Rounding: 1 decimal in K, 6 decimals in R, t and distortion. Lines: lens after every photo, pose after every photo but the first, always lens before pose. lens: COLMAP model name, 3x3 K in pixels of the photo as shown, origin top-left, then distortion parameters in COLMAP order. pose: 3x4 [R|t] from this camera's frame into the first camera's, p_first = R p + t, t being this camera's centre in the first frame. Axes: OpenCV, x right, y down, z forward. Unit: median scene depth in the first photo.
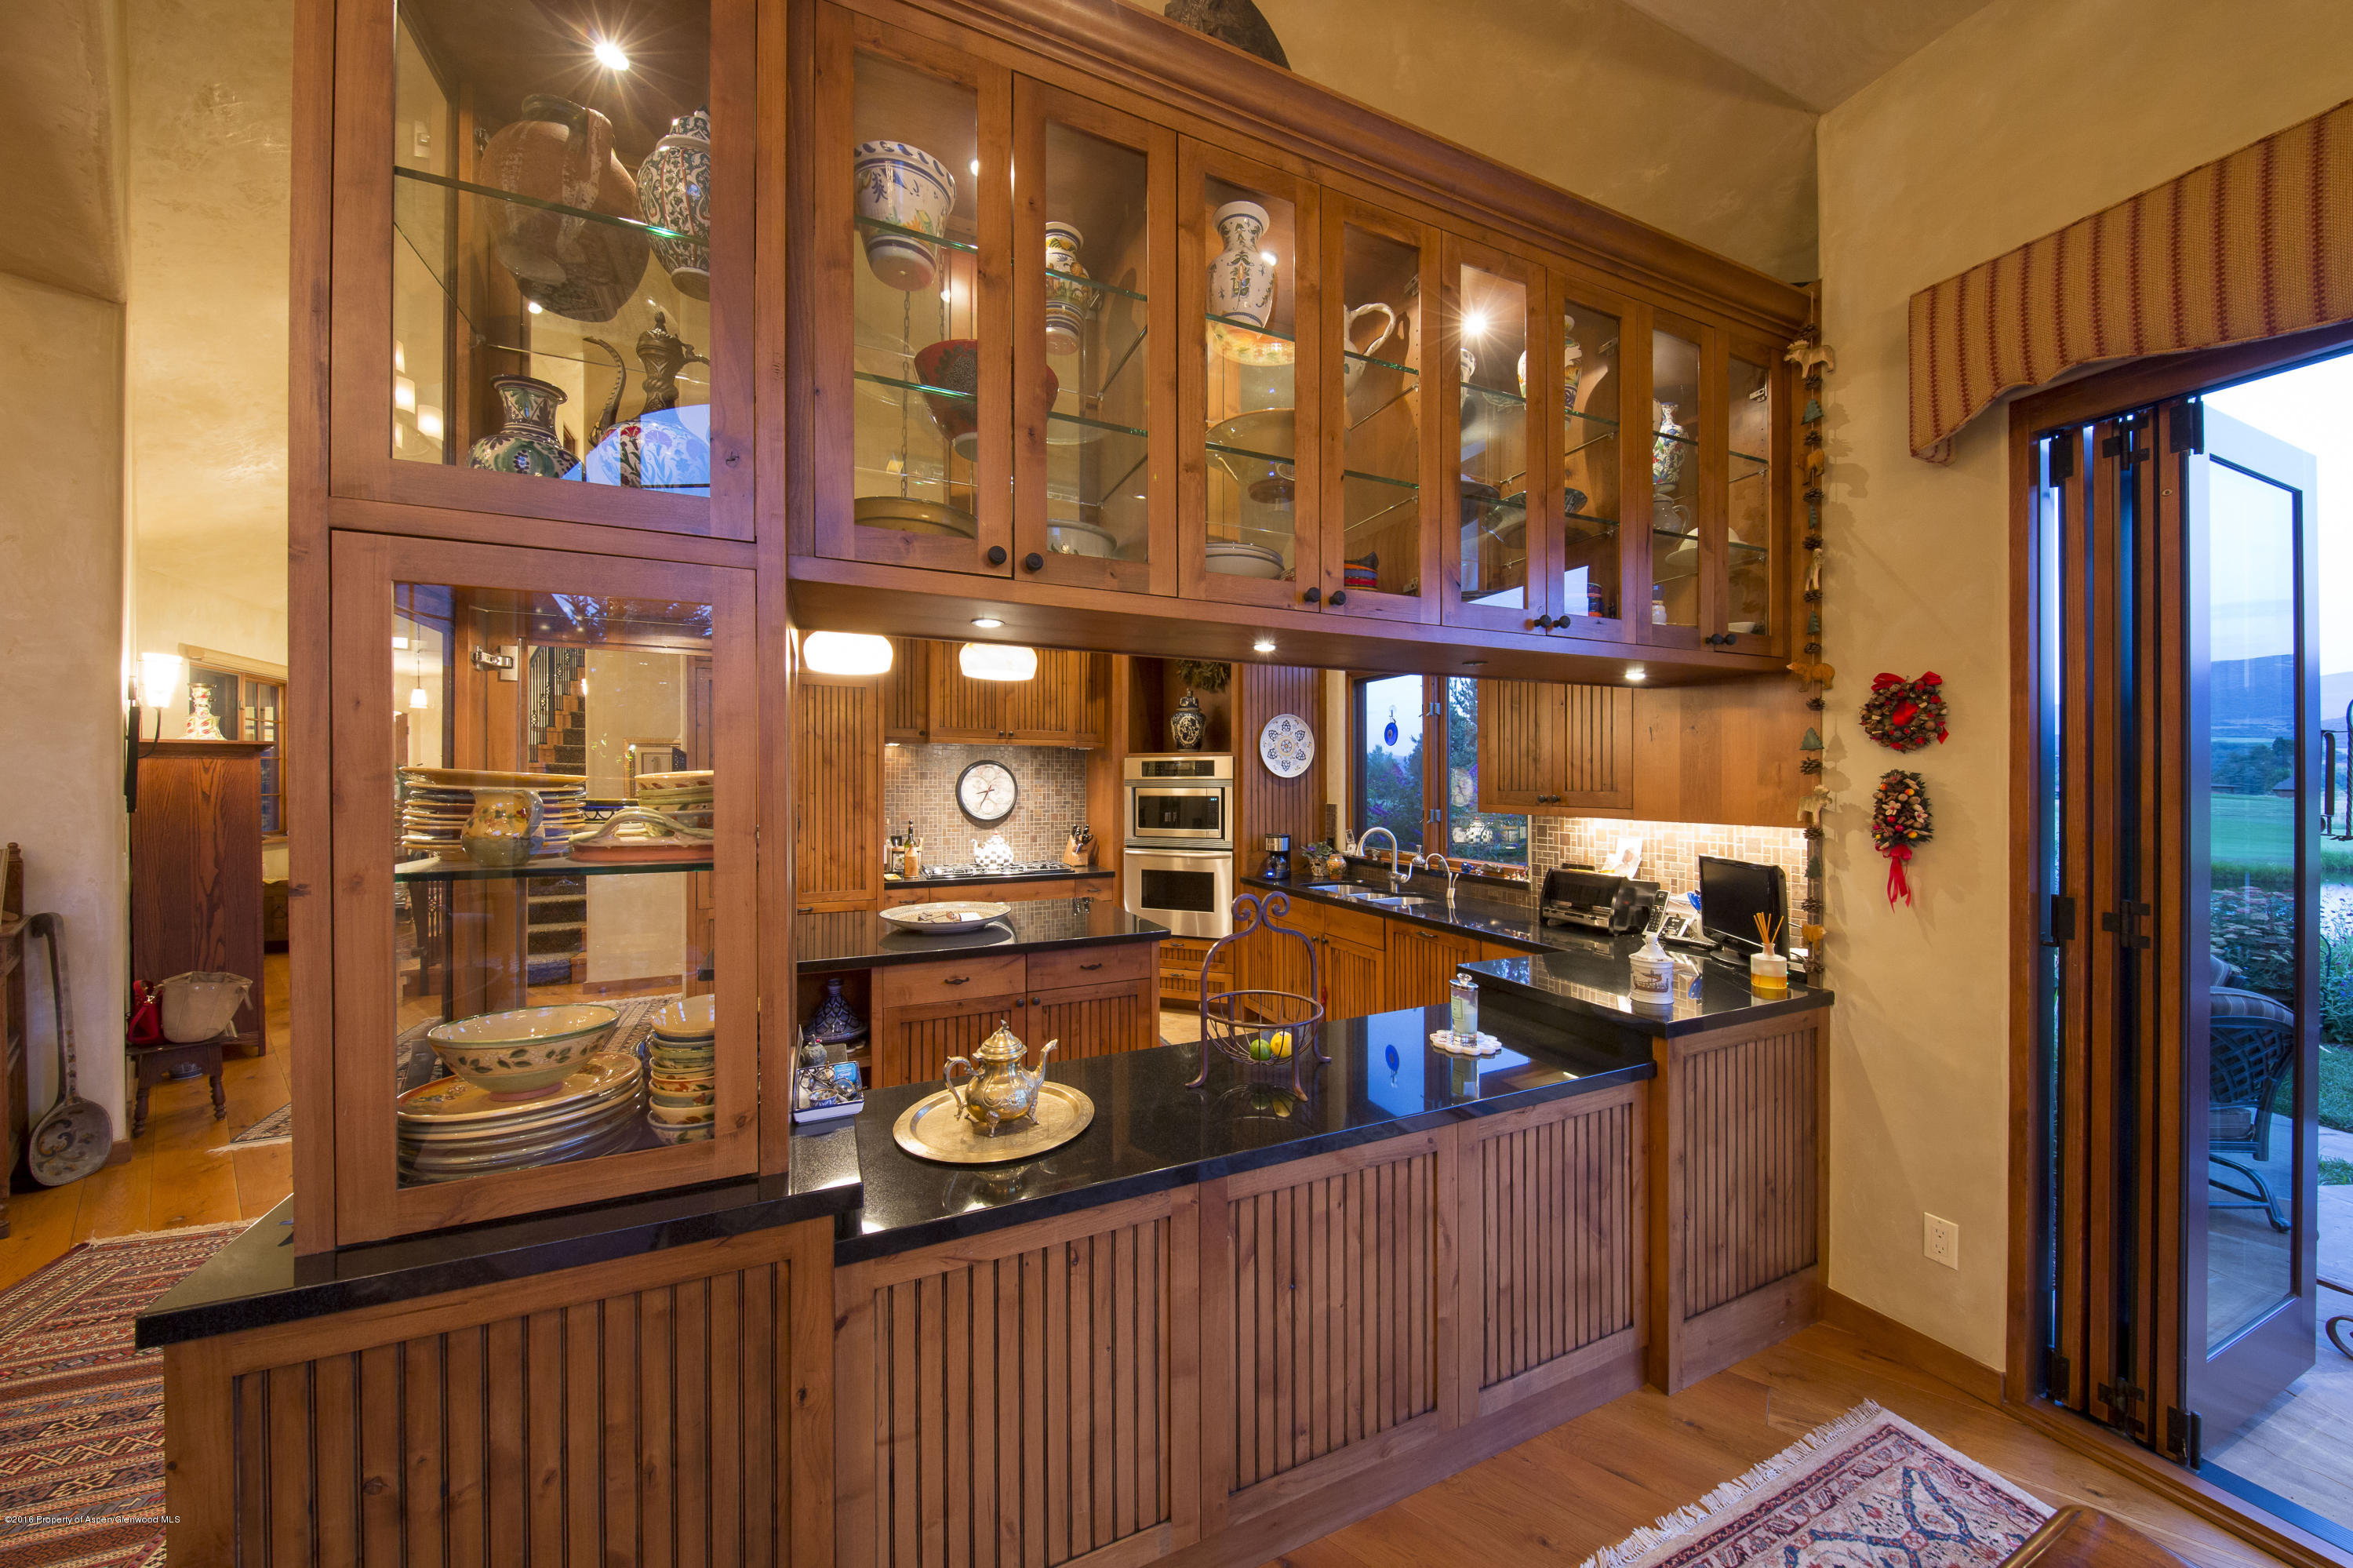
lens RADIAL K [[802.8, 0, 1198.1], [0, 802.8, 770.5], [0, 0, 1]] dist [-0.002578, -0.000486]
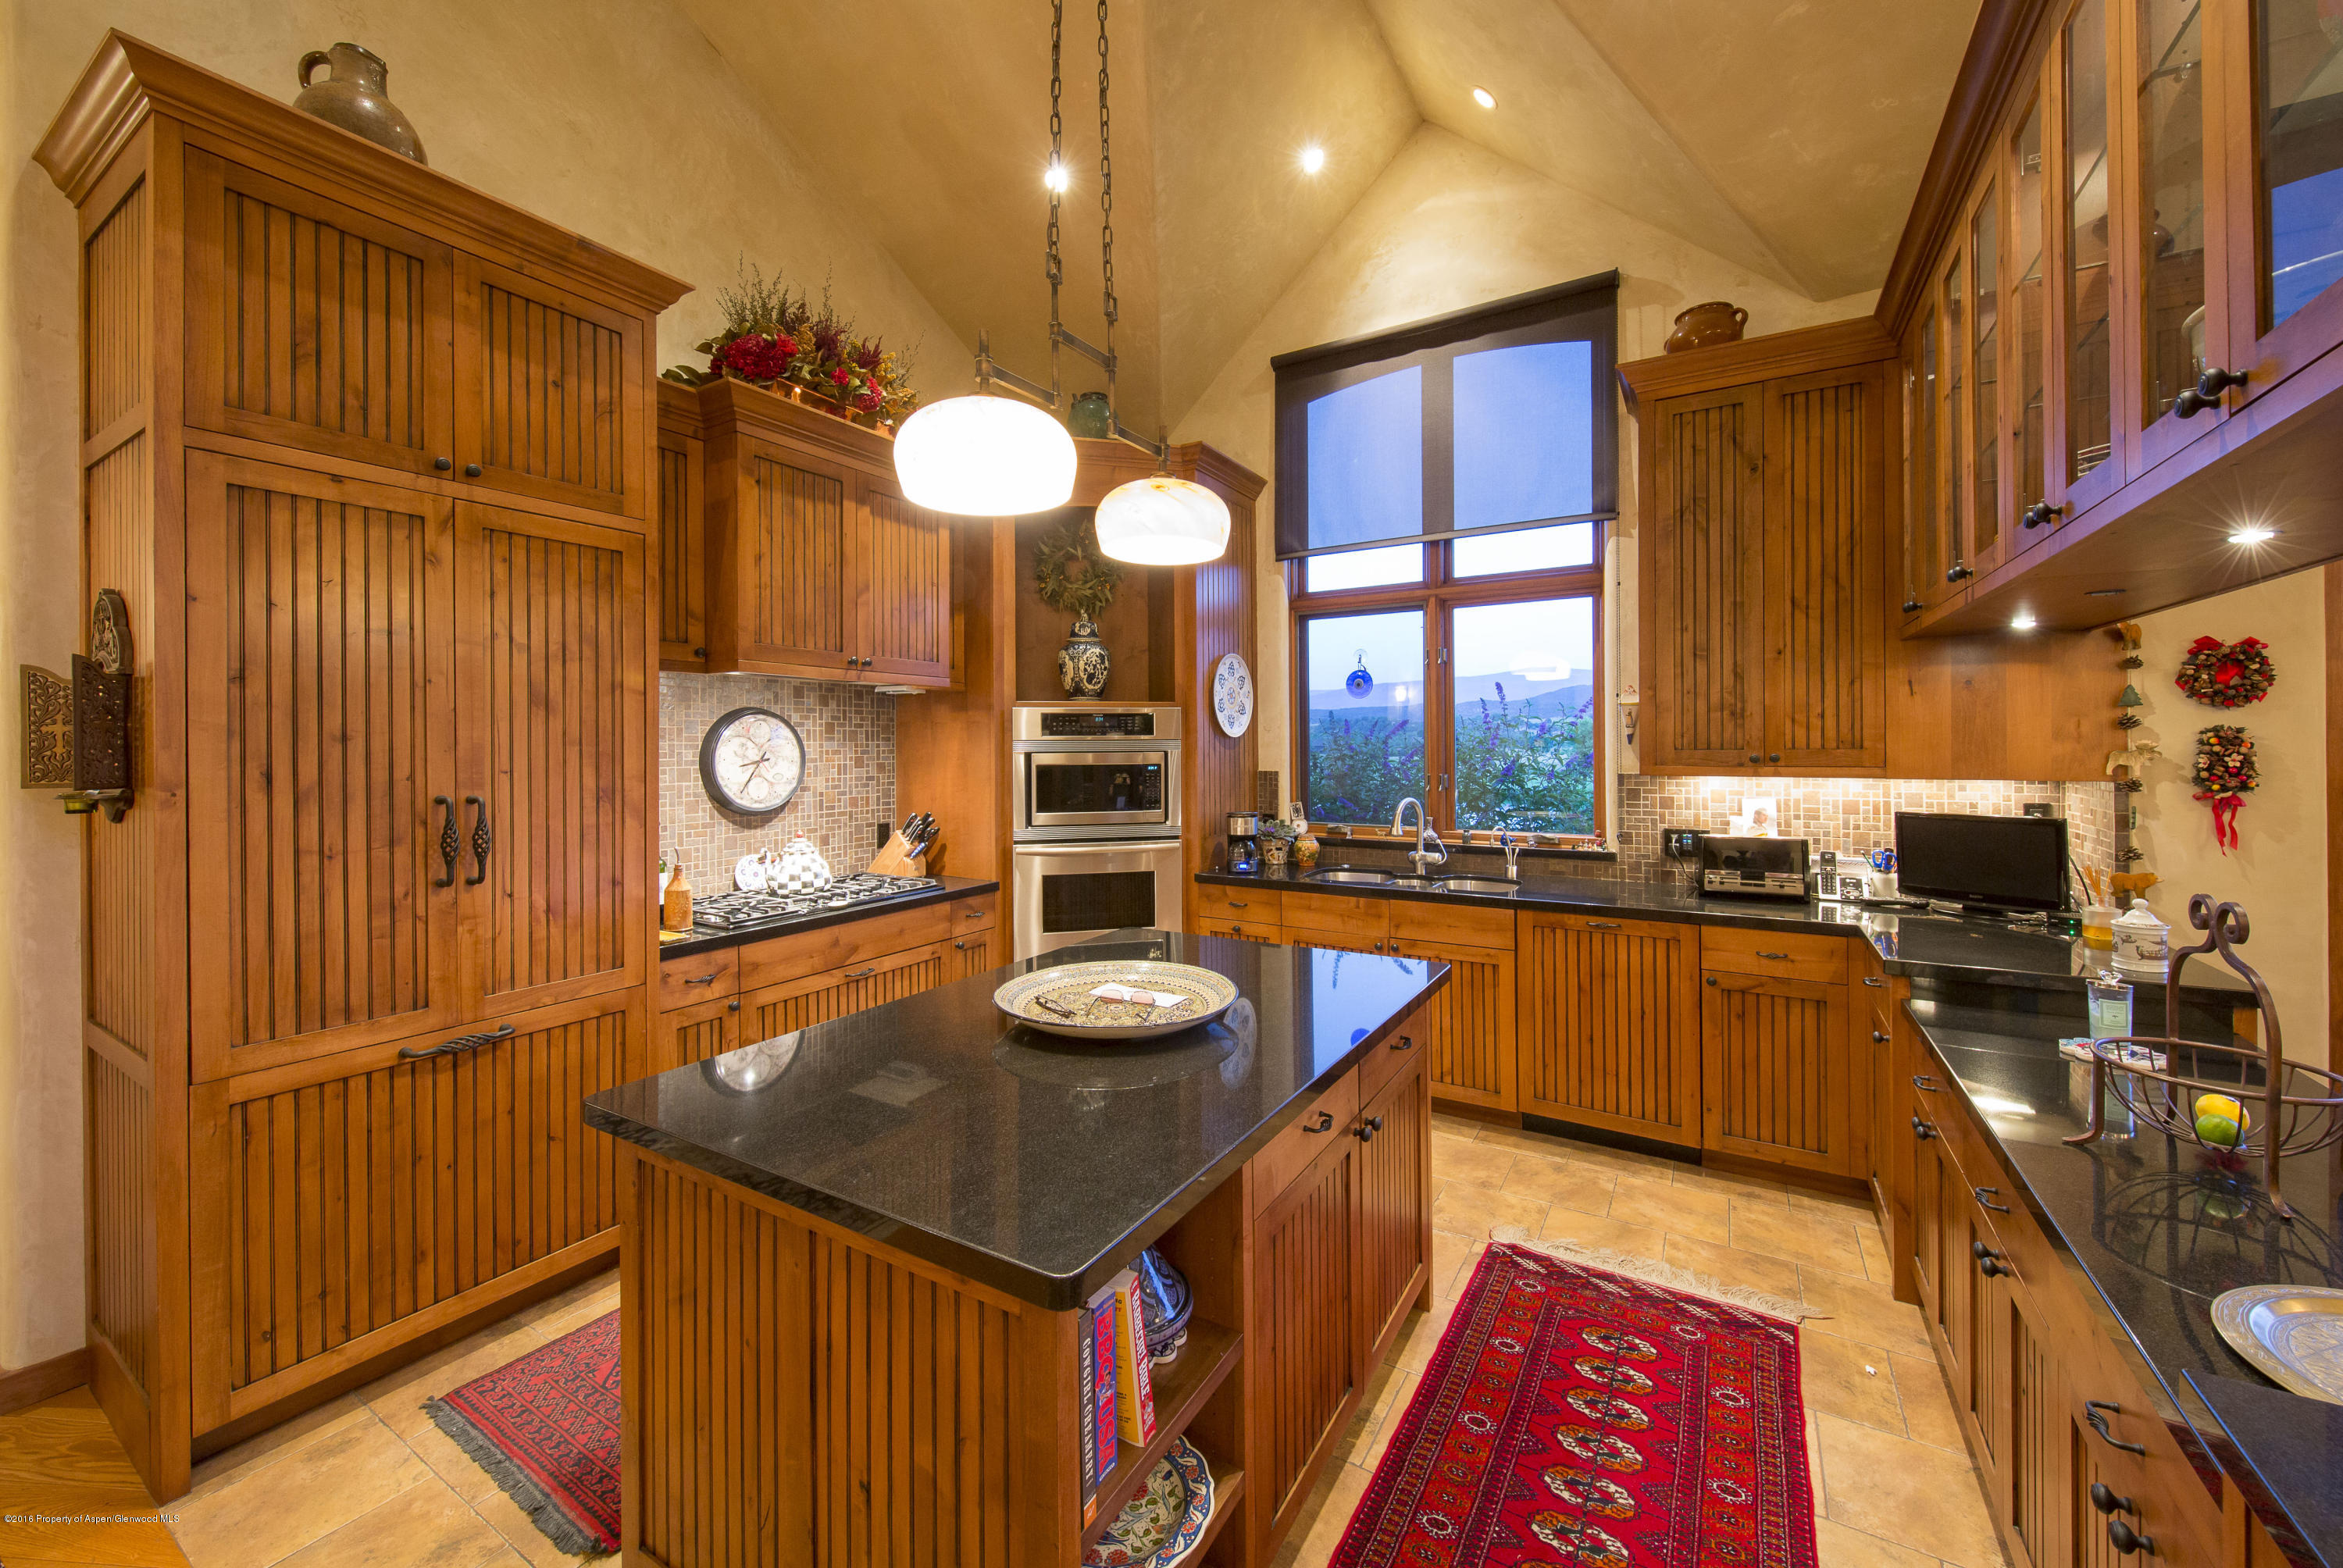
lens RADIAL K [[893.8, 0, 1203.8], [0, 893.8, 738.1], [0, 0, 1]] dist [-0.000562, -0.000177]
pose [[0.821941, -0.001471, 0.569571, -0.462106], [-0.001893, 0.999984, 0.005315, 0.006301], [-0.569570, -0.005447, 0.821925, 0.379455]]
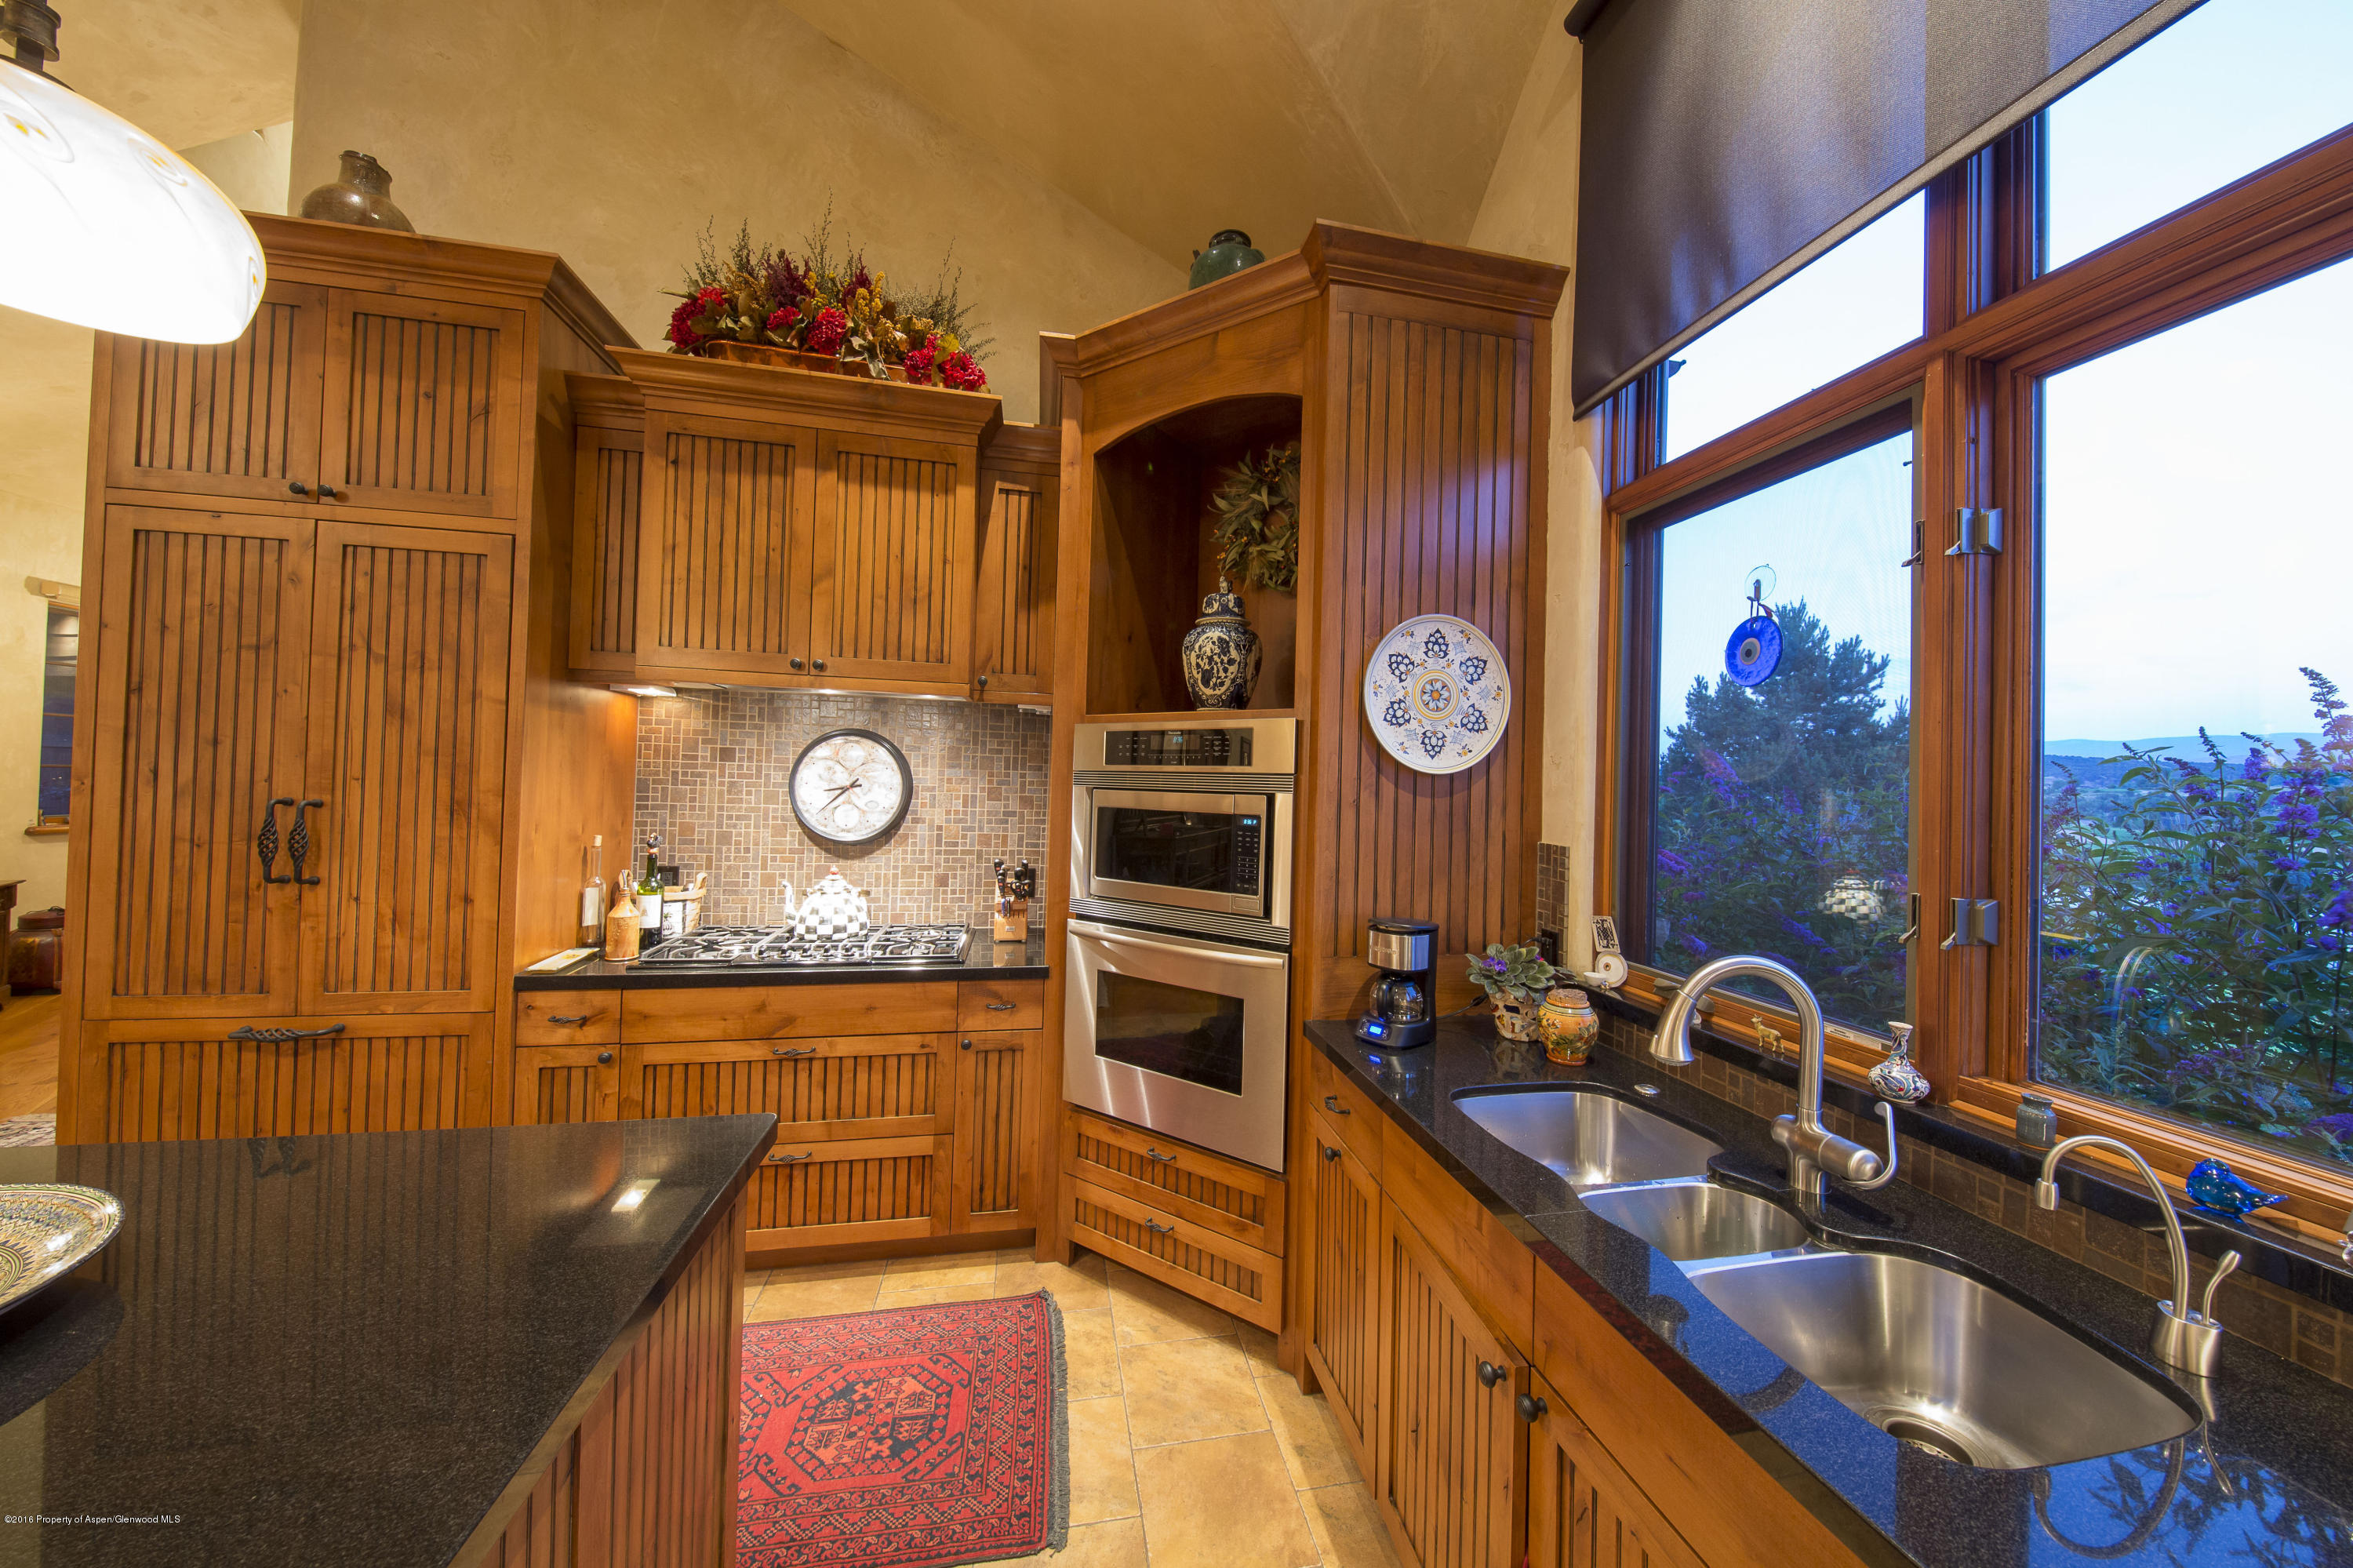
lens RADIAL K [[802.8, 0, 1198.1], [0, 802.8, 770.5], [0, 0, 1]] dist [-0.002578, -0.000486]
pose [[0.971685, 0.024428, -0.235012, 0.105677], [-0.025508, 0.999673, -0.001557, 0.012434], [0.234897, 0.007508, 0.971991, 0.691250]]
